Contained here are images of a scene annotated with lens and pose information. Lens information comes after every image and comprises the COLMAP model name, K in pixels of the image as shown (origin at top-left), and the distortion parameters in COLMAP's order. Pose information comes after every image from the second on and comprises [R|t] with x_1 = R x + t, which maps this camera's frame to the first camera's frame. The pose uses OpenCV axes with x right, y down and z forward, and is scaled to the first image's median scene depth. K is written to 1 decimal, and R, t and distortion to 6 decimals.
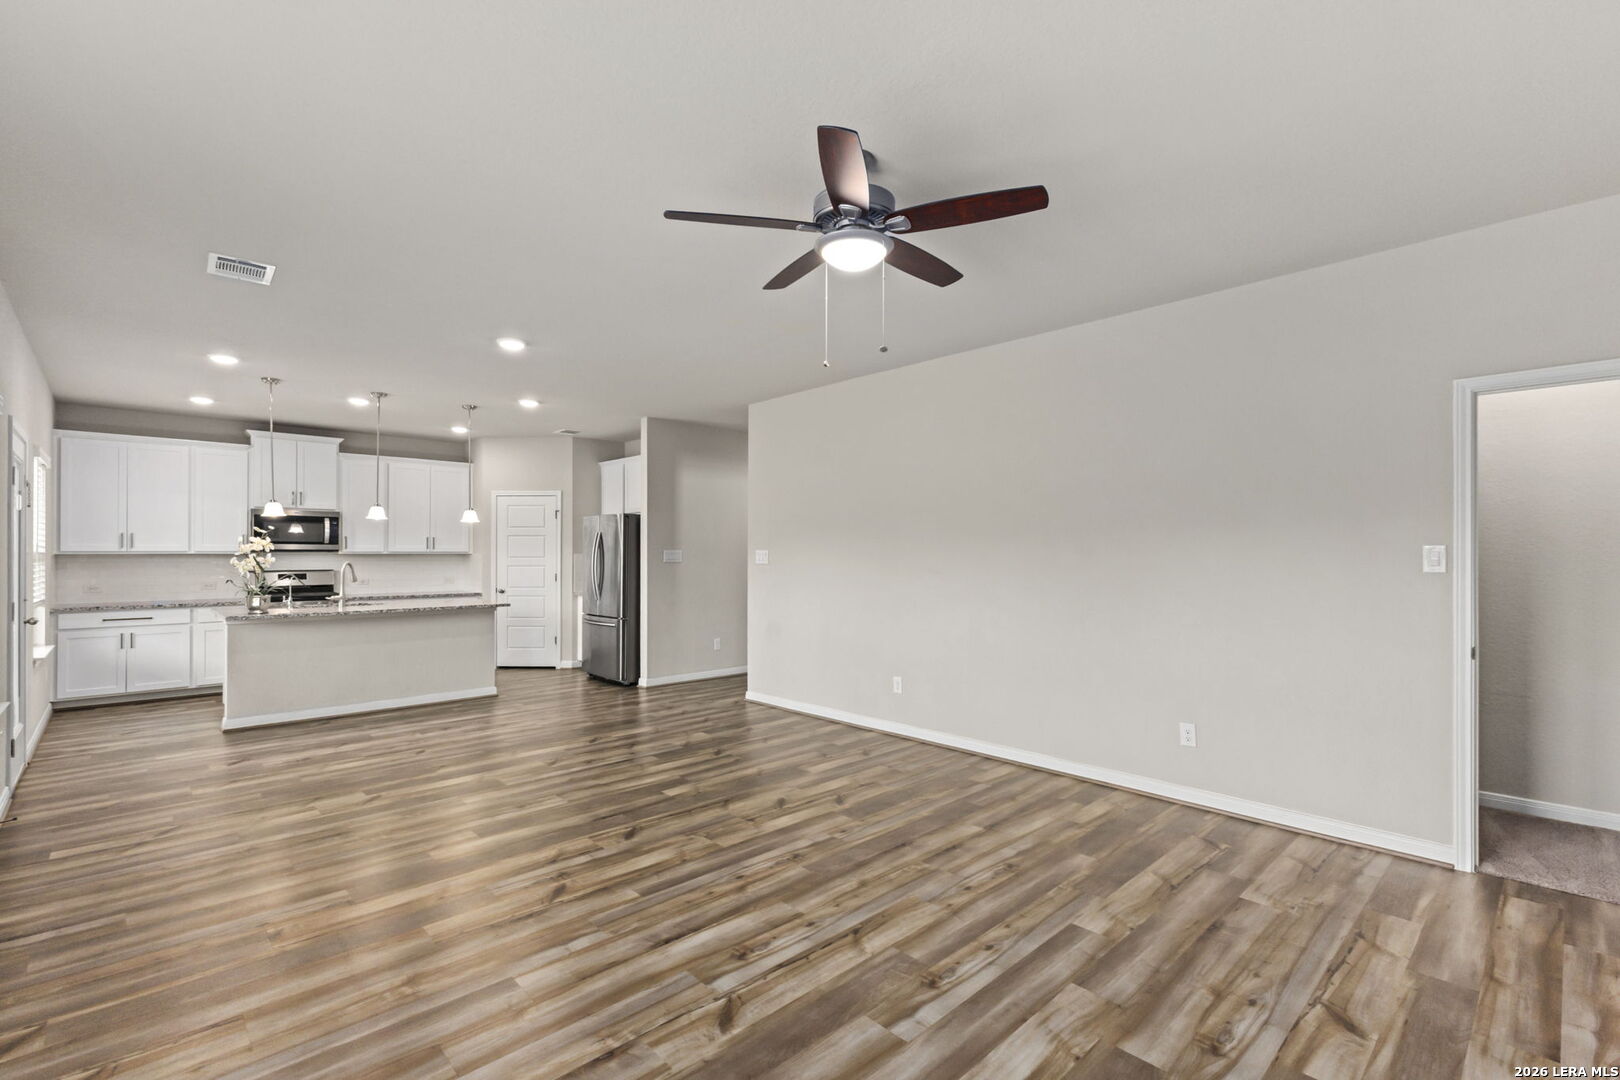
lens RADIAL K [[705.5, 0, 796.2], [0, 705.5, 542.6], [0, 0, 1]] dist [0.002559, -0.000596]
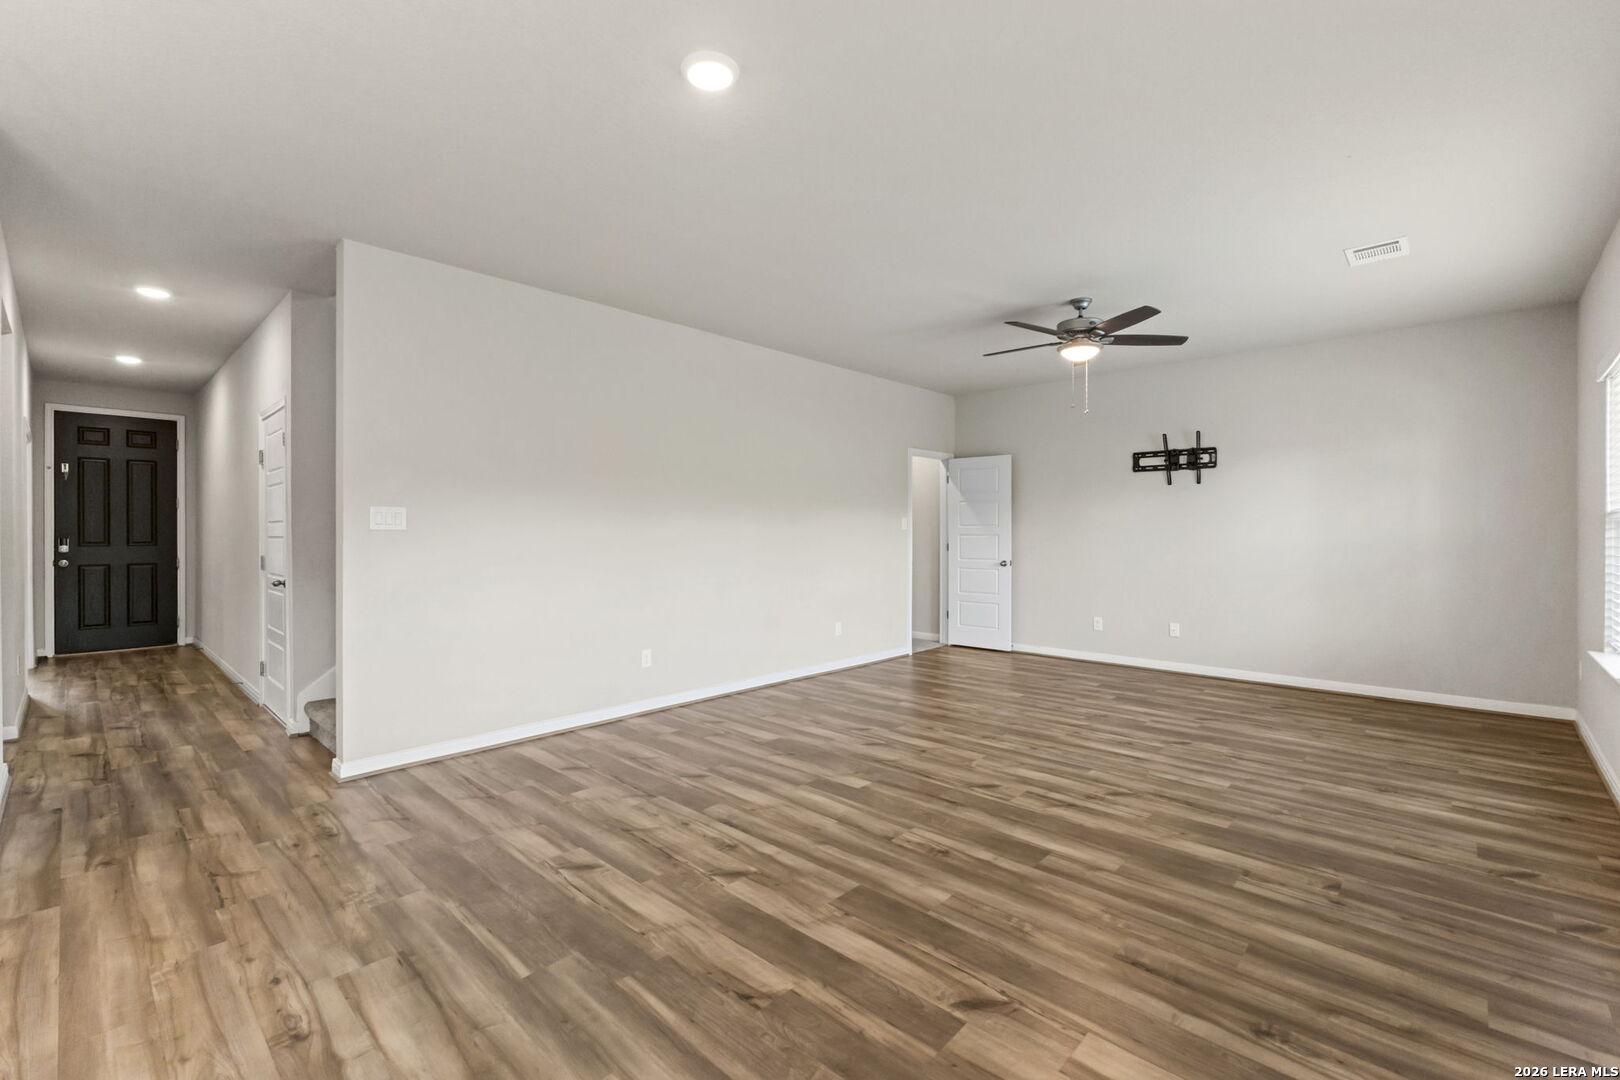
lens RADIAL K [[705.5, 0, 798.3], [0, 705.5, 530.7], [0, 0, 1]] dist [0.002559, -0.000596]
pose [[-0.053615, 0.000702, 0.998561, -1.358578], [-0.017664, 0.999843, -0.001652, 0.053485], [-0.998405, -0.017727, -0.053594, 1.457368]]
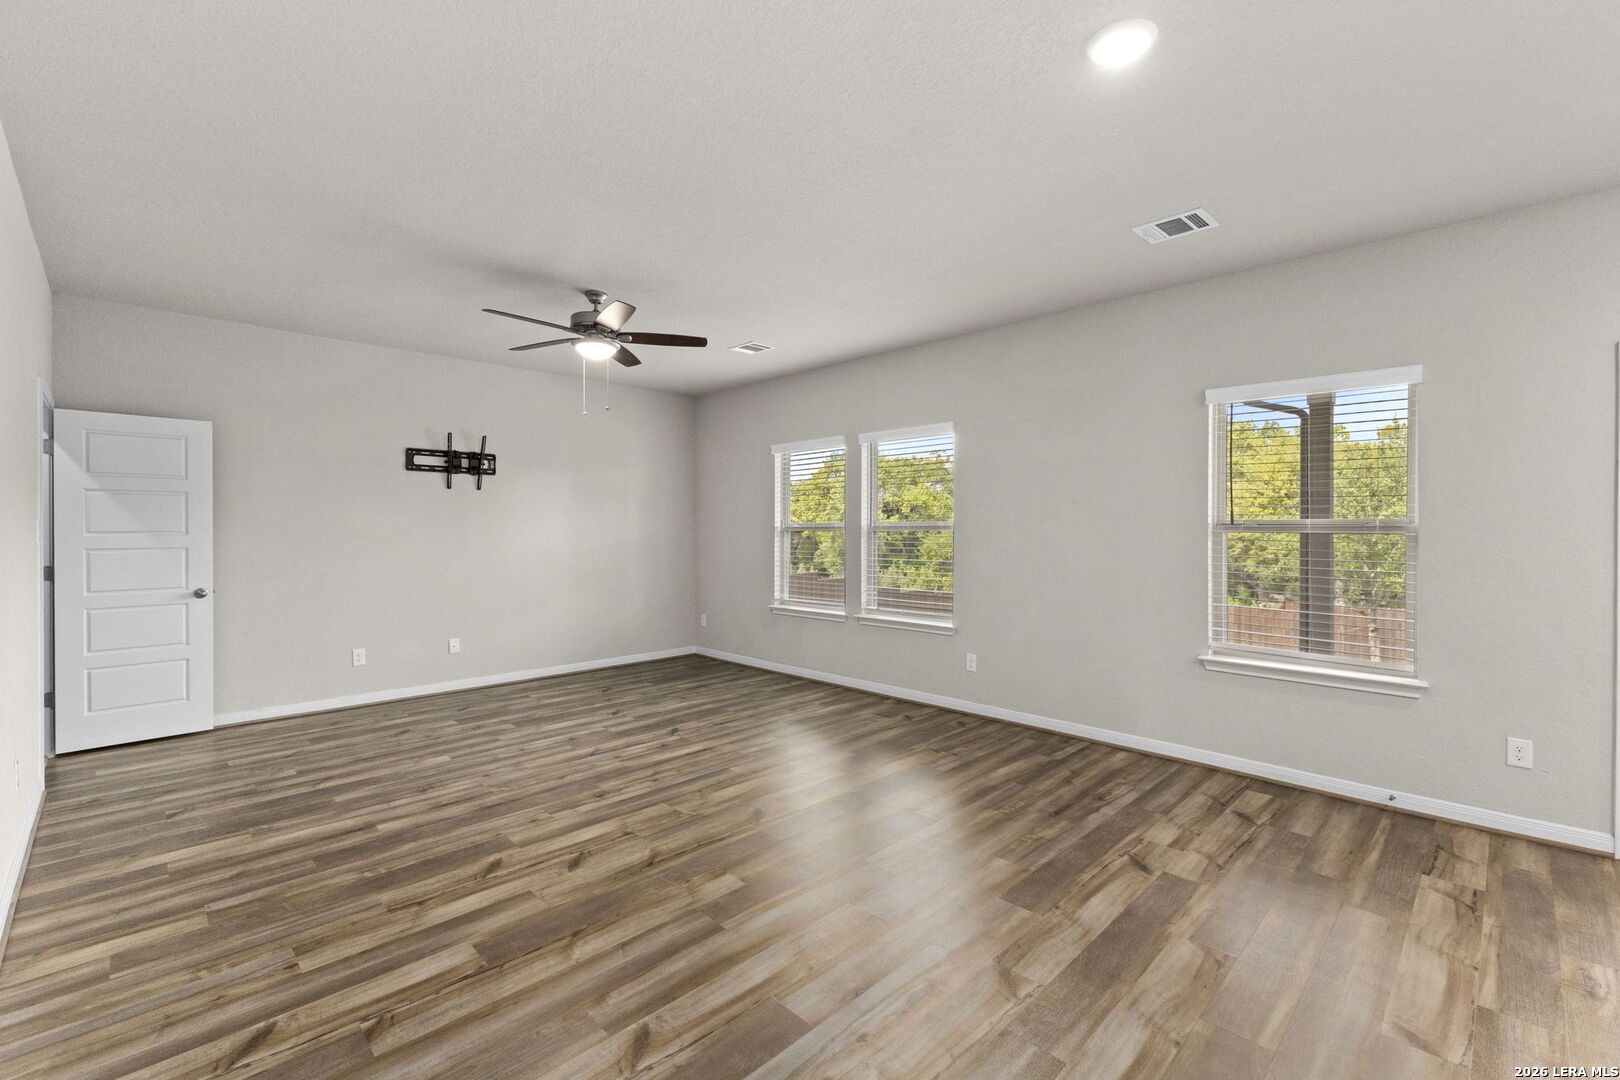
lens RADIAL K [[705.5, 0, 810.0], [0, 705.5, 530.2], [0, 0, 1]] dist [0.002559, -0.000596]
pose [[-0.999274, -0.000131, -0.038092, -0.294255], [0.000446, 0.999885, -0.015145, 0.038219], [0.038089, -0.015151, -0.999159, 2.166582]]
